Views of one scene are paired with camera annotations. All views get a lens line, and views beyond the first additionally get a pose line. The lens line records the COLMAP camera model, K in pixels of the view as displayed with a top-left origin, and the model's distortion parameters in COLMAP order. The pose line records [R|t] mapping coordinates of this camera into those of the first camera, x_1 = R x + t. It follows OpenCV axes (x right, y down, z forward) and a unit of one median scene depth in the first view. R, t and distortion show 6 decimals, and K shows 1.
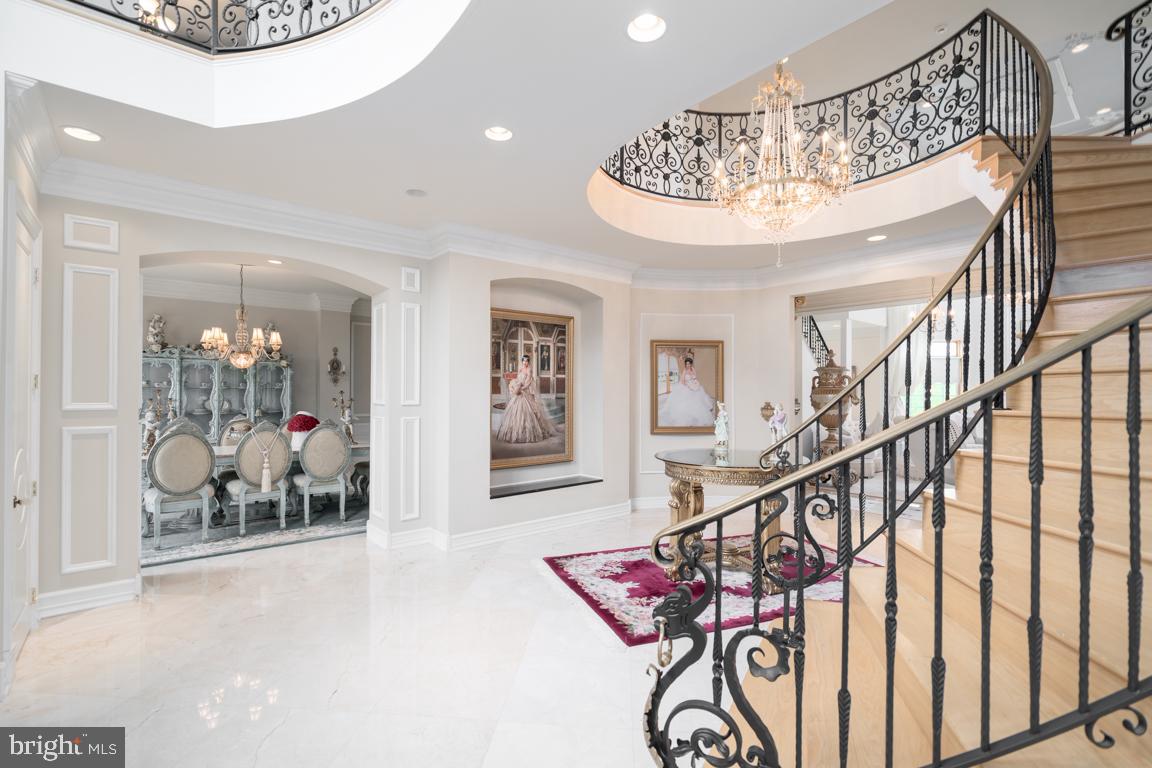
lens RADIAL K [[527.2, 0, 577.1], [0, 527.2, 386.8], [0, 0, 1]] dist [-0.004010, -0.000538]
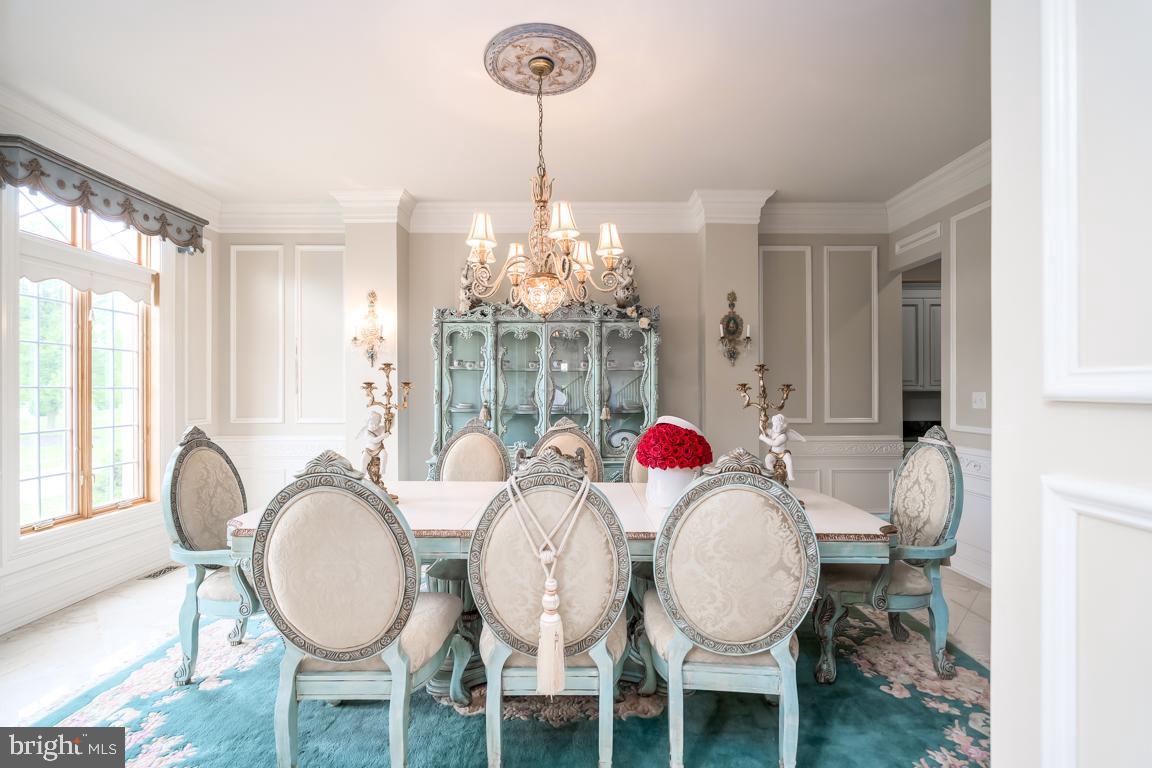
lens RADIAL K [[527.2, 0, 575.5], [0, 527.2, 388.4], [0, 0, 1]] dist [-0.004010, -0.000538]
pose [[0.773604, -0.003057, -0.633662, -0.291279], [0.008050, 0.999955, 0.005004, 0.021057], [0.633618, -0.008973, 0.773594, 0.581789]]
